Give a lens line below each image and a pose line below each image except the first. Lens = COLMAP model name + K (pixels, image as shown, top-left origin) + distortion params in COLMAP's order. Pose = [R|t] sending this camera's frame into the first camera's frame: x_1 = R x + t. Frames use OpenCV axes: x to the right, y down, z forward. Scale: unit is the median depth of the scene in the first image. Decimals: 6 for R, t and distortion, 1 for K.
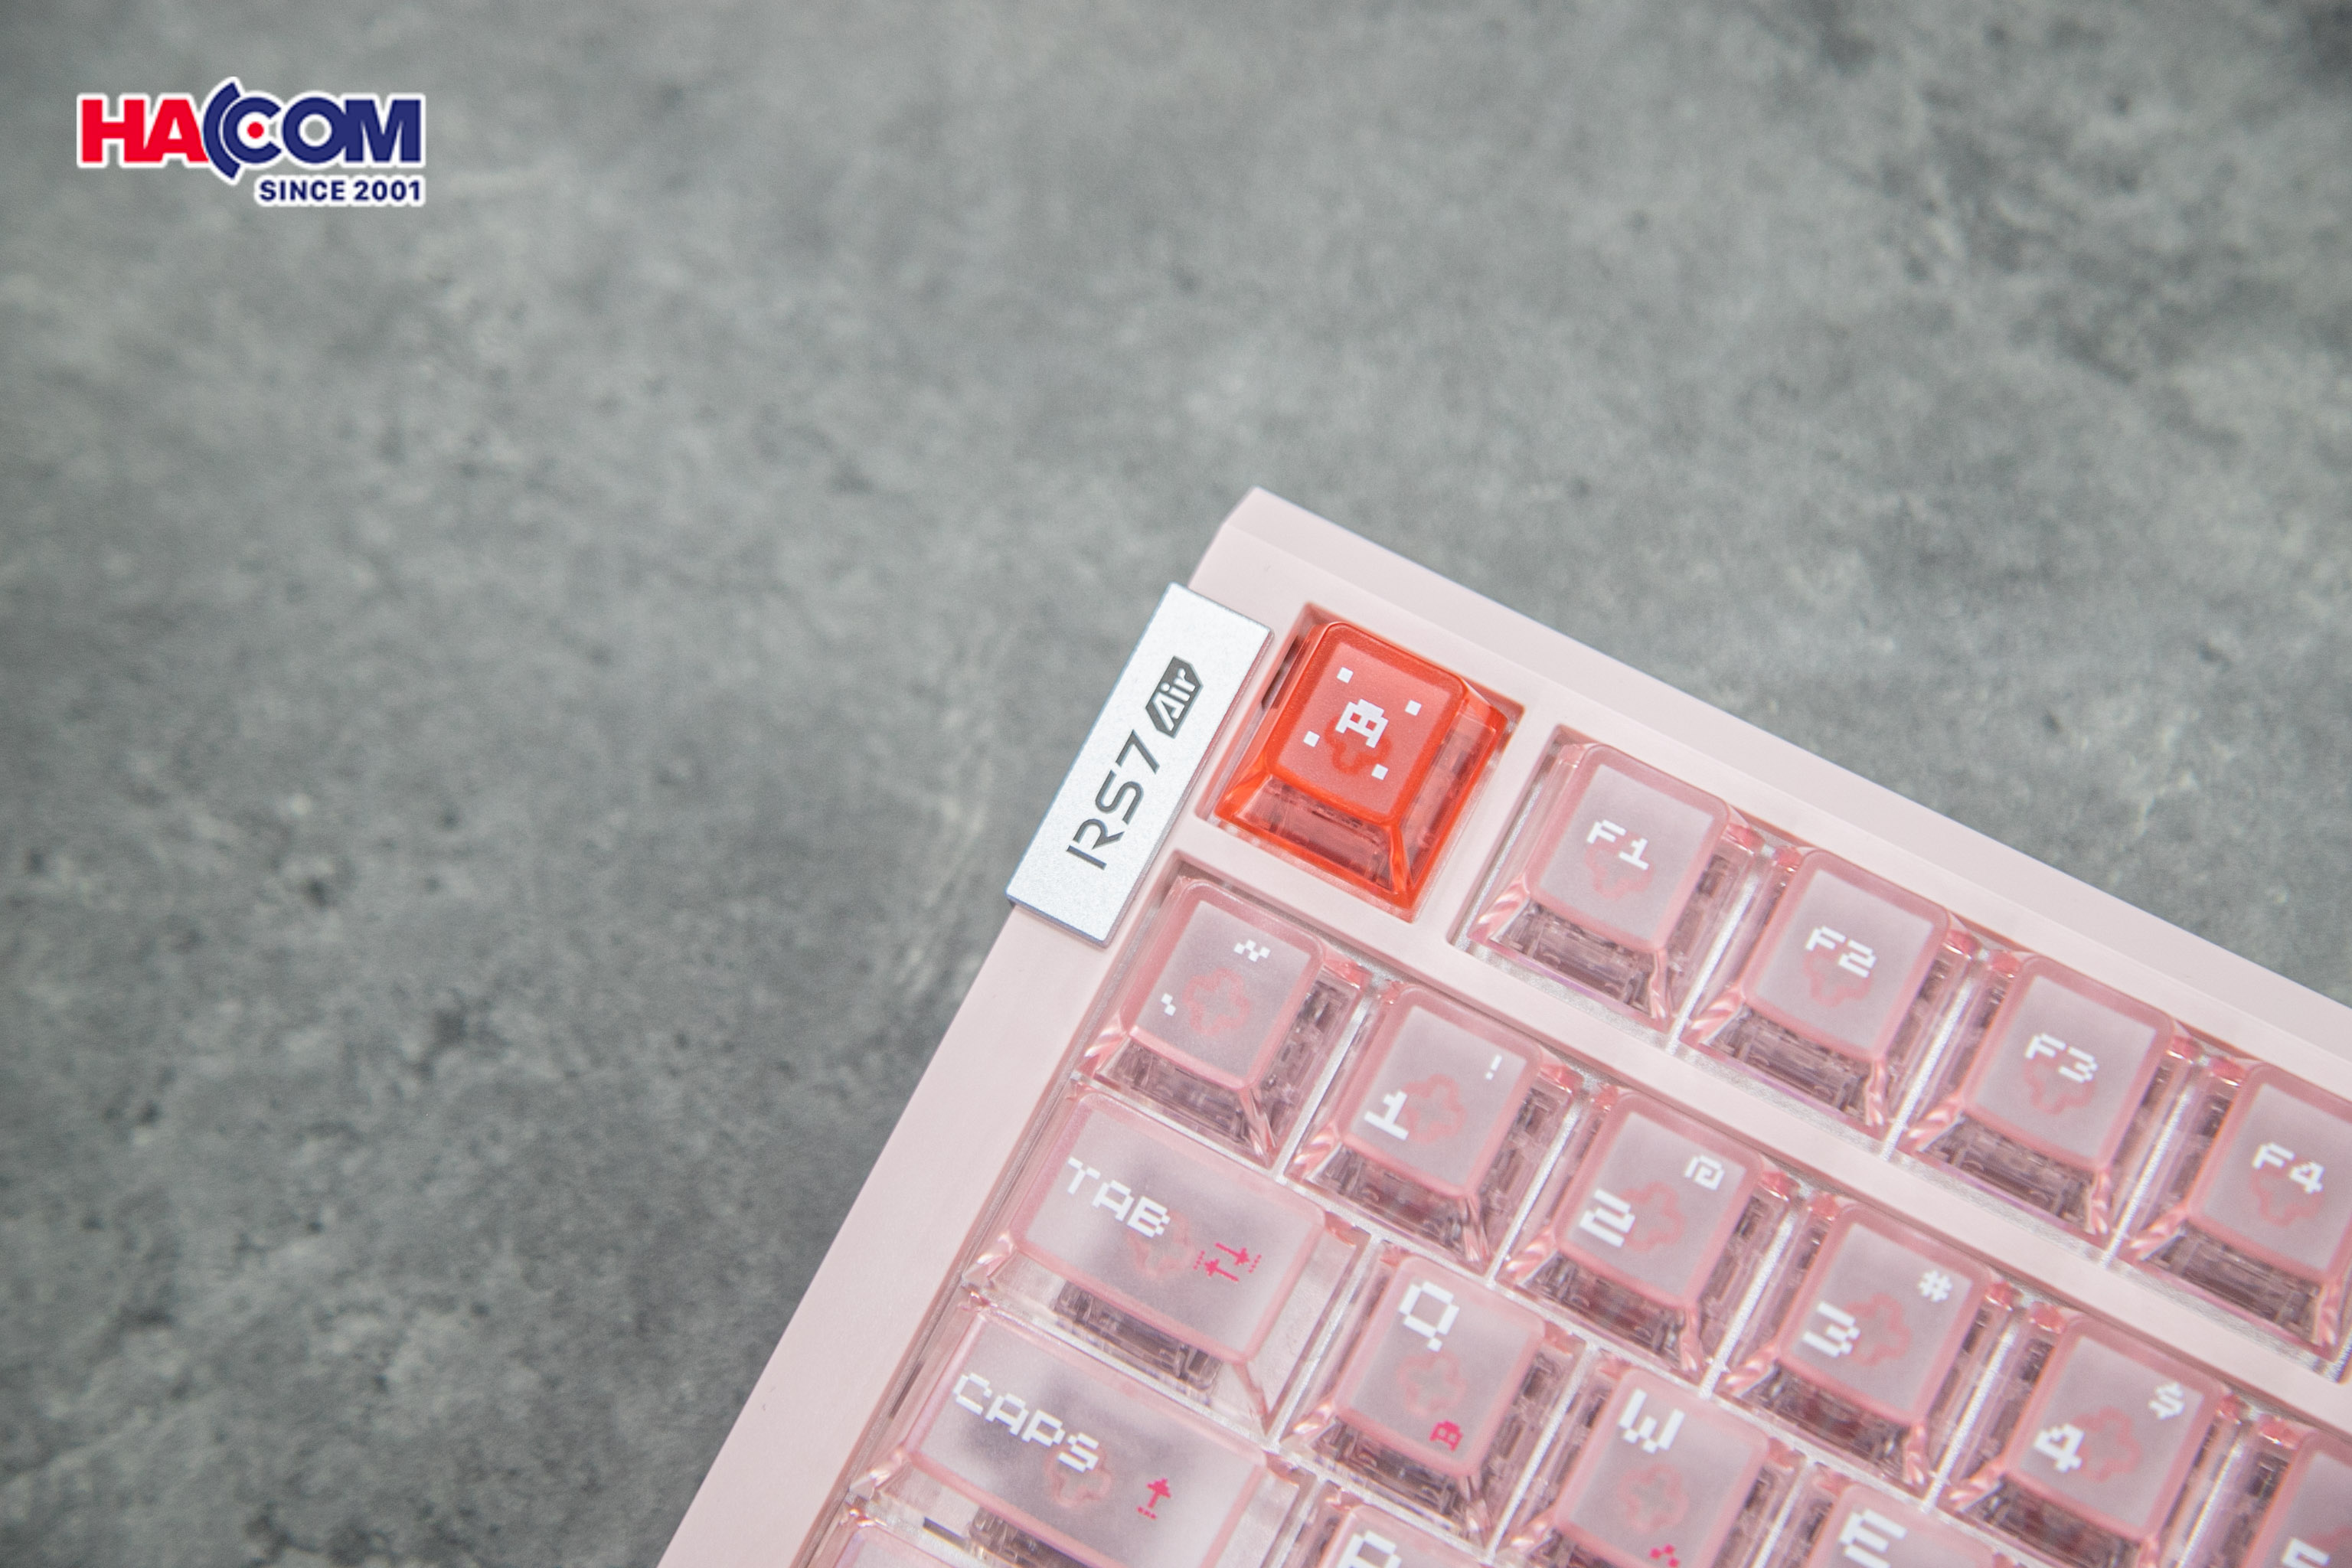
lens RADIAL K [[4633.6, 0, 1176.0], [0, 4633.6, 784.0], [0, 0, 1]] dist [0.145440, -0.025145]
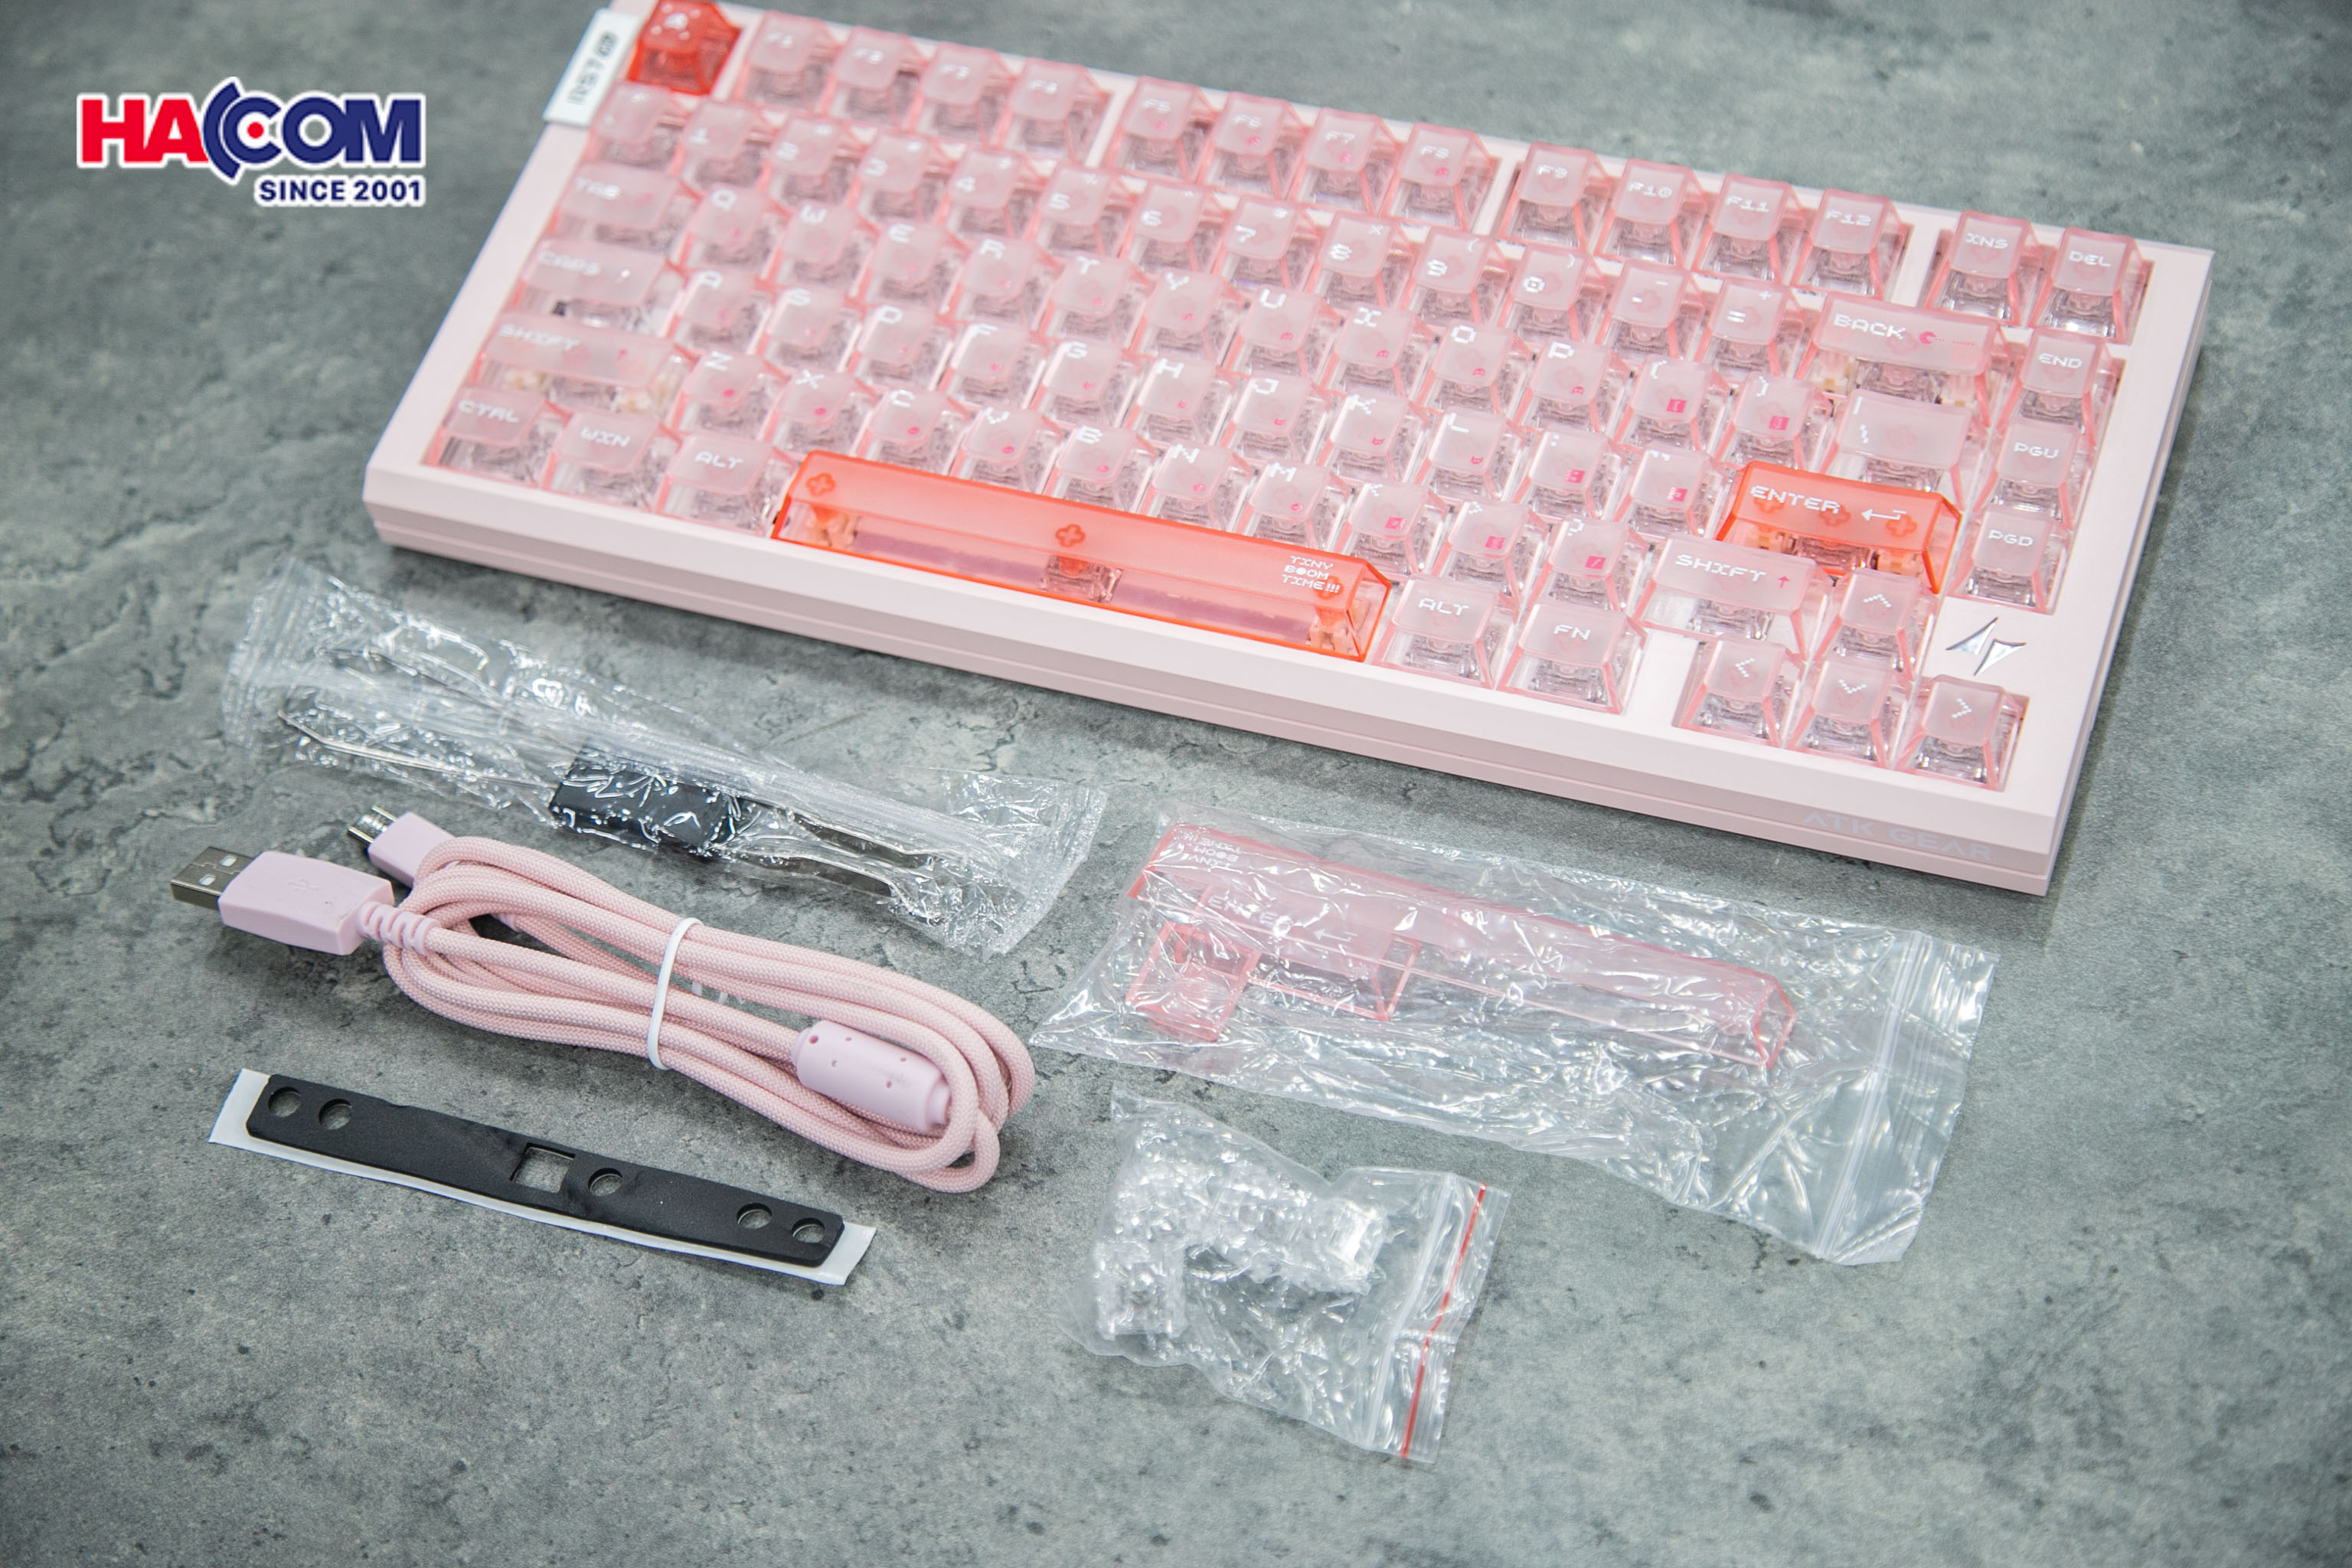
lens RADIAL K [[4295.7, 0, 1176.0], [0, 4295.7, 784.0], [0, 0, 1]] dist [0.253488, -0.232230]
pose [[0.987421, -0.150645, 0.048029, 0.122012], [0.157968, 0.926731, -0.340904, 1.118299], [0.006846, 0.344203, 0.938870, -0.979681]]
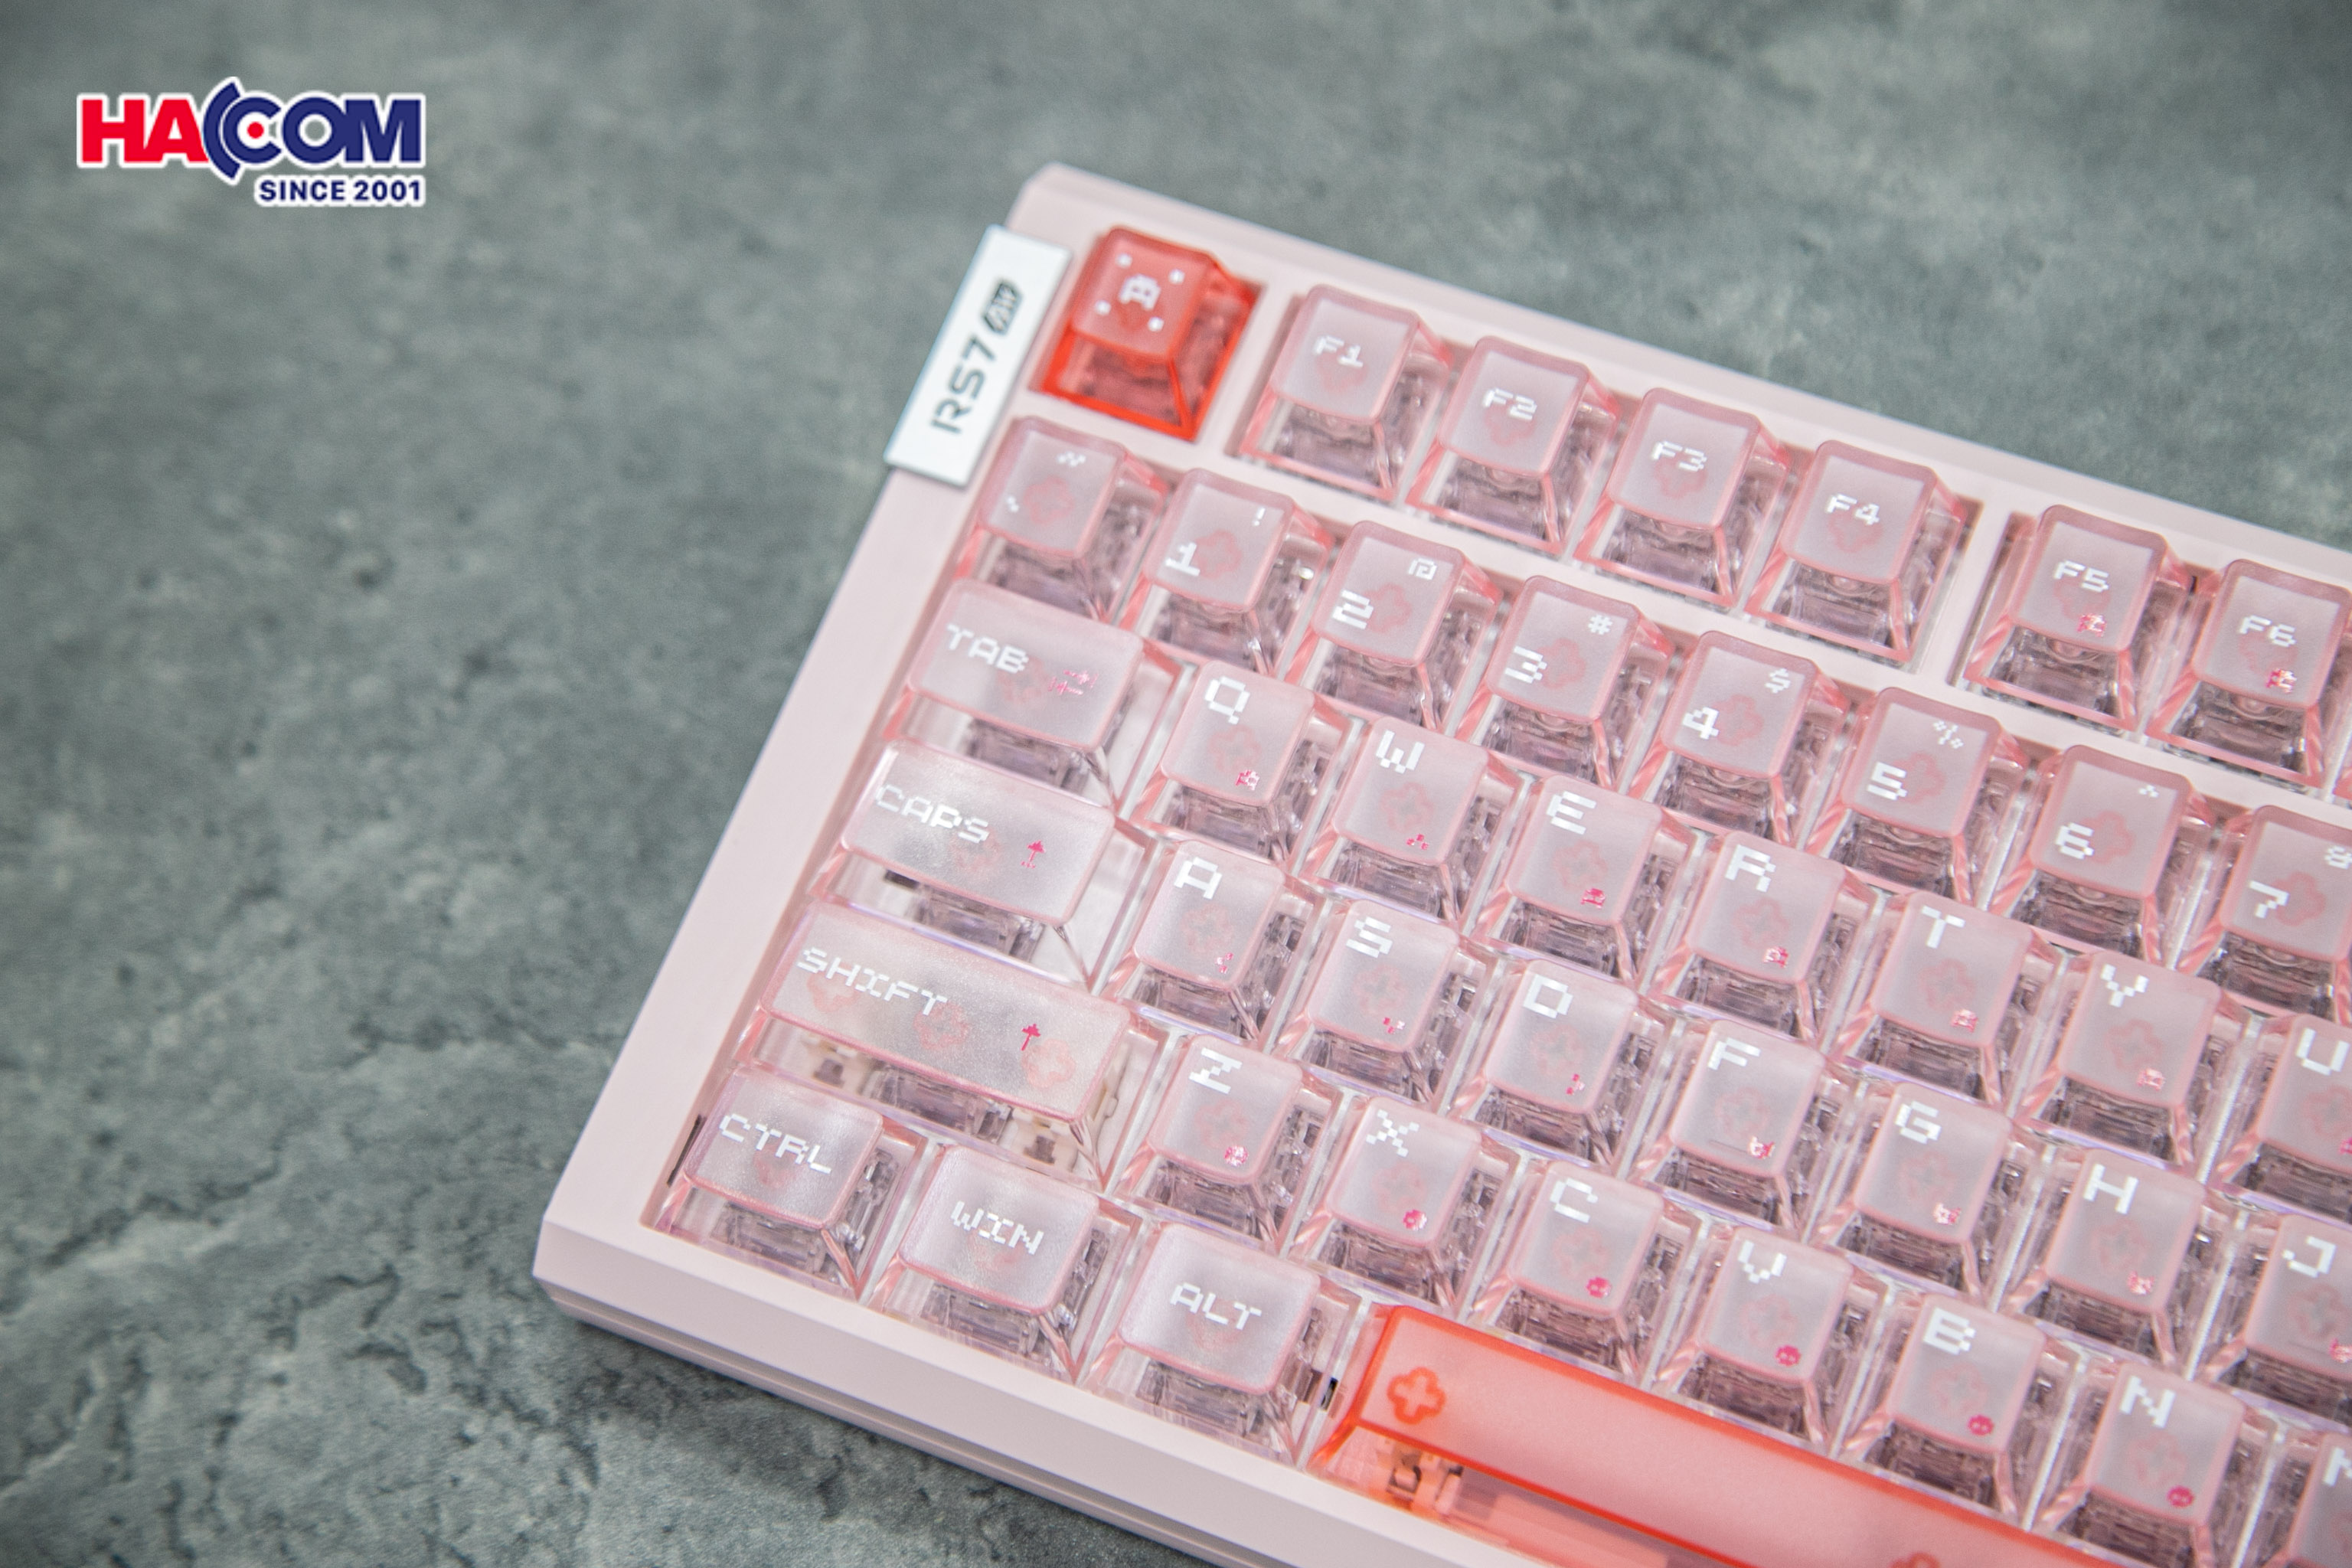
lens RADIAL K [[4836.4, 0, 1176.0], [0, 4836.4, 784.0], [0, 0, 1]] dist [0.227712, -0.030157]
pose [[0.994875, -0.100918, -0.006294, 0.041356], [0.098837, 0.983722, -0.150076, 0.307521], [0.021337, 0.148685, 0.988654, -0.320142]]
